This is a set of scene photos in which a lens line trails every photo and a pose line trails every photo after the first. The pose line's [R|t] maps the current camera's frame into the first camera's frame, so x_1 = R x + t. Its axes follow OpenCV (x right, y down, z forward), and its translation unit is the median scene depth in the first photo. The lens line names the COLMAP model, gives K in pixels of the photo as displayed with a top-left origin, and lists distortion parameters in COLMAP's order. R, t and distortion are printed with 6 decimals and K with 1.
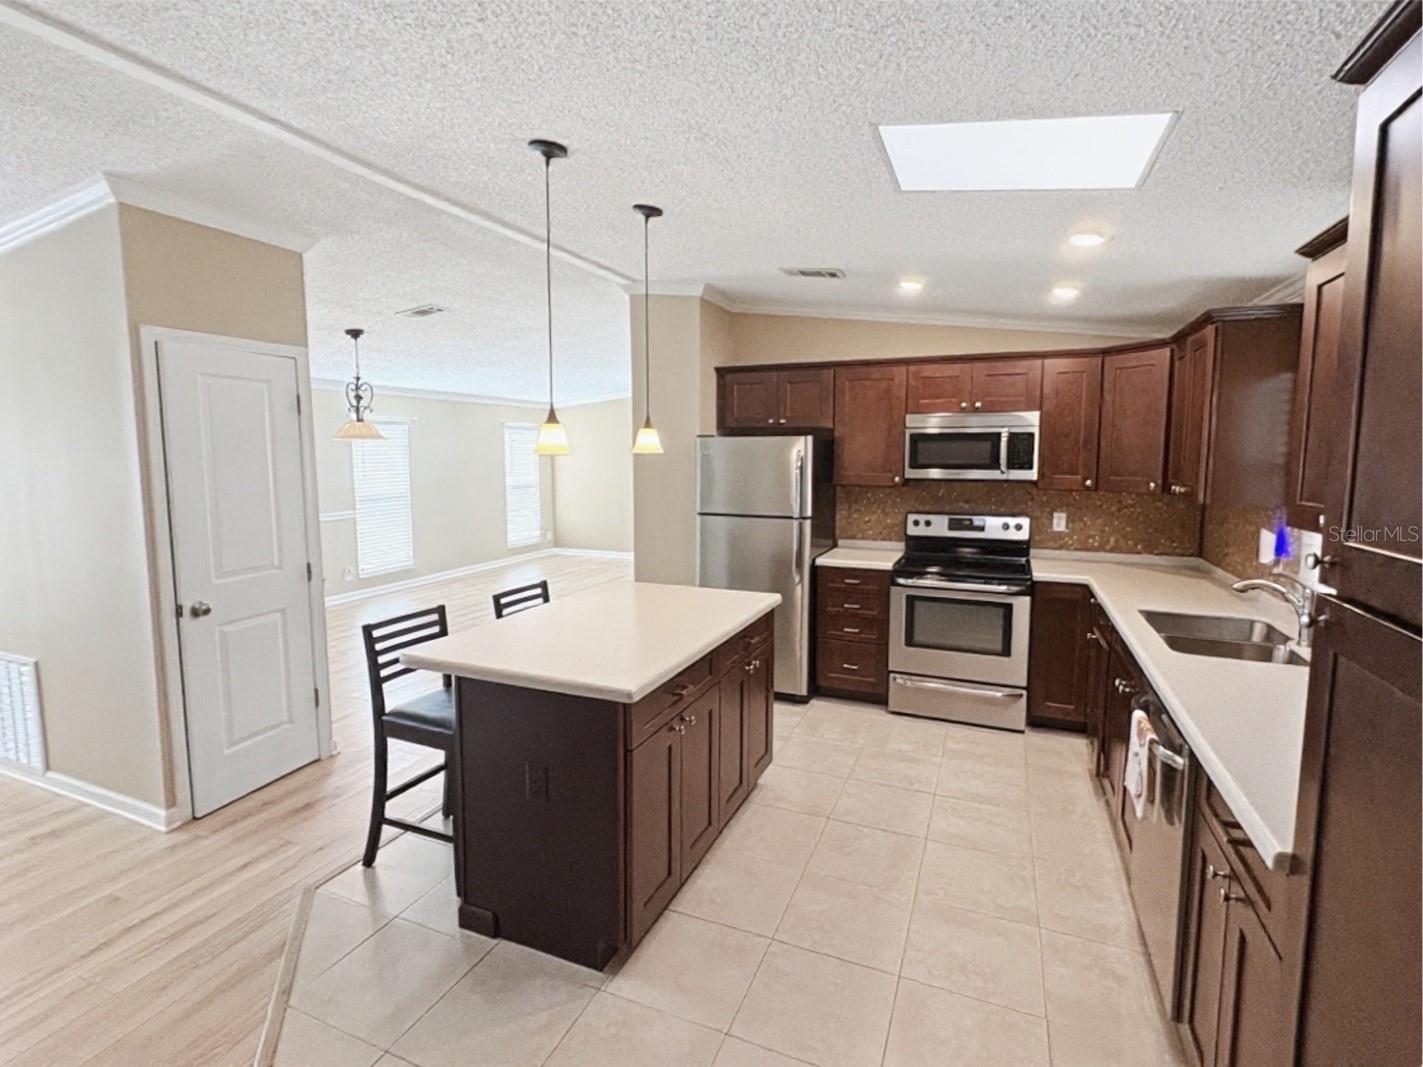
lens RADIAL K [[735.4, 0, 665.7], [0, 735.4, 526.4], [0, 0, 1]] dist [-0.000482, -0.000271]
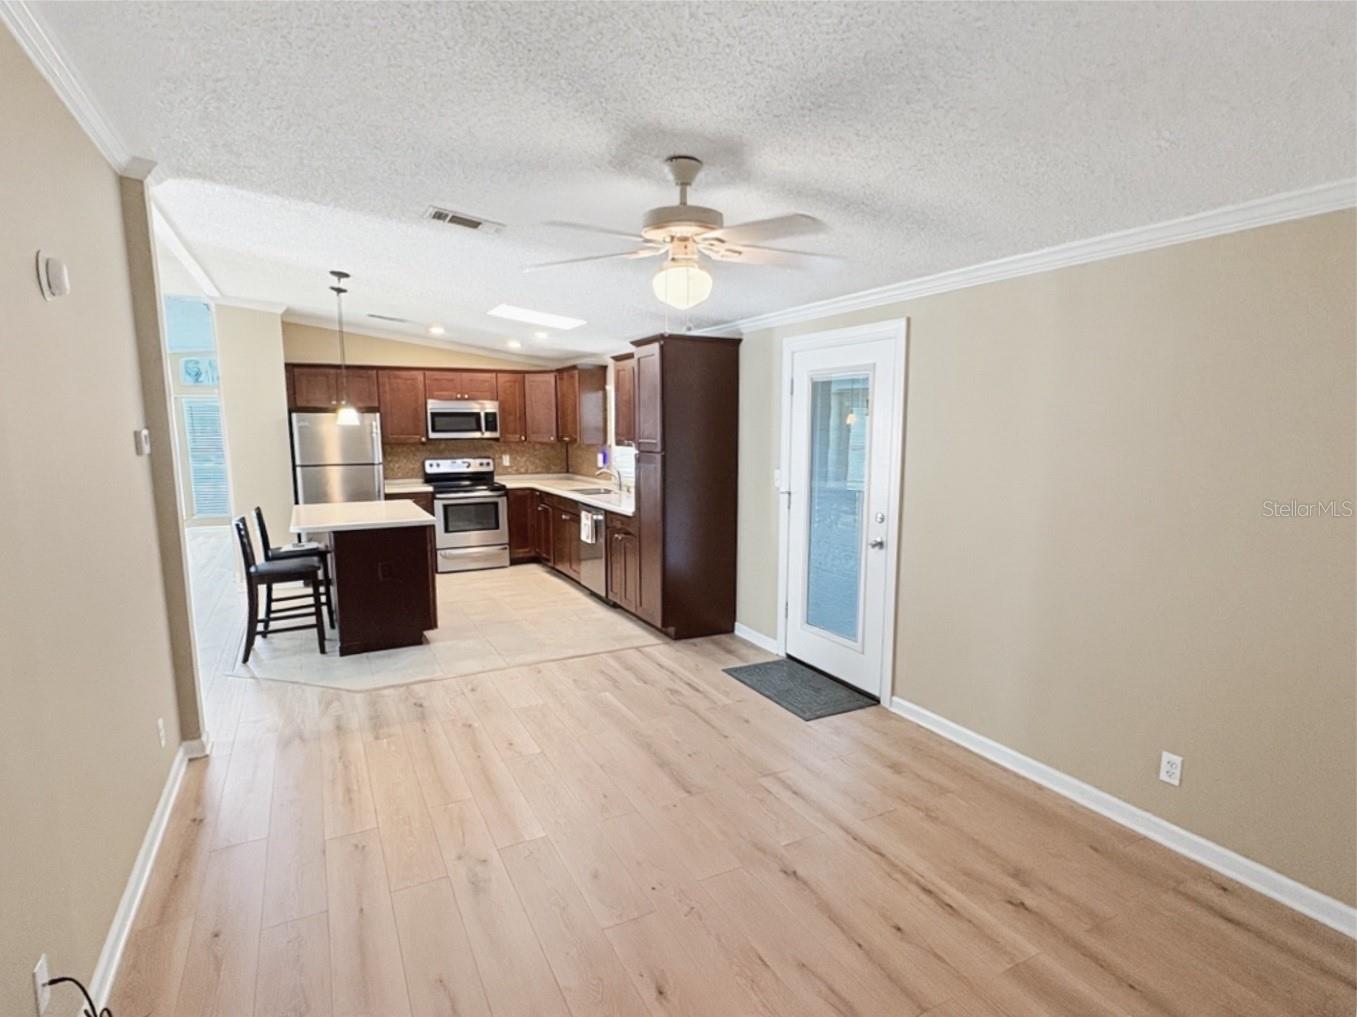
lens RADIAL K [[642.0, 0, 675.6], [0, 642.0, 500.5], [0, 0, 1]] dist [-0.000420, 0.000095]
pose [[0.646042, -0.094687, 0.757406, -0.478791], [0.079718, 0.995219, 0.056420, 0.042549], [-0.759127, 0.023929, 0.650502, -0.426163]]
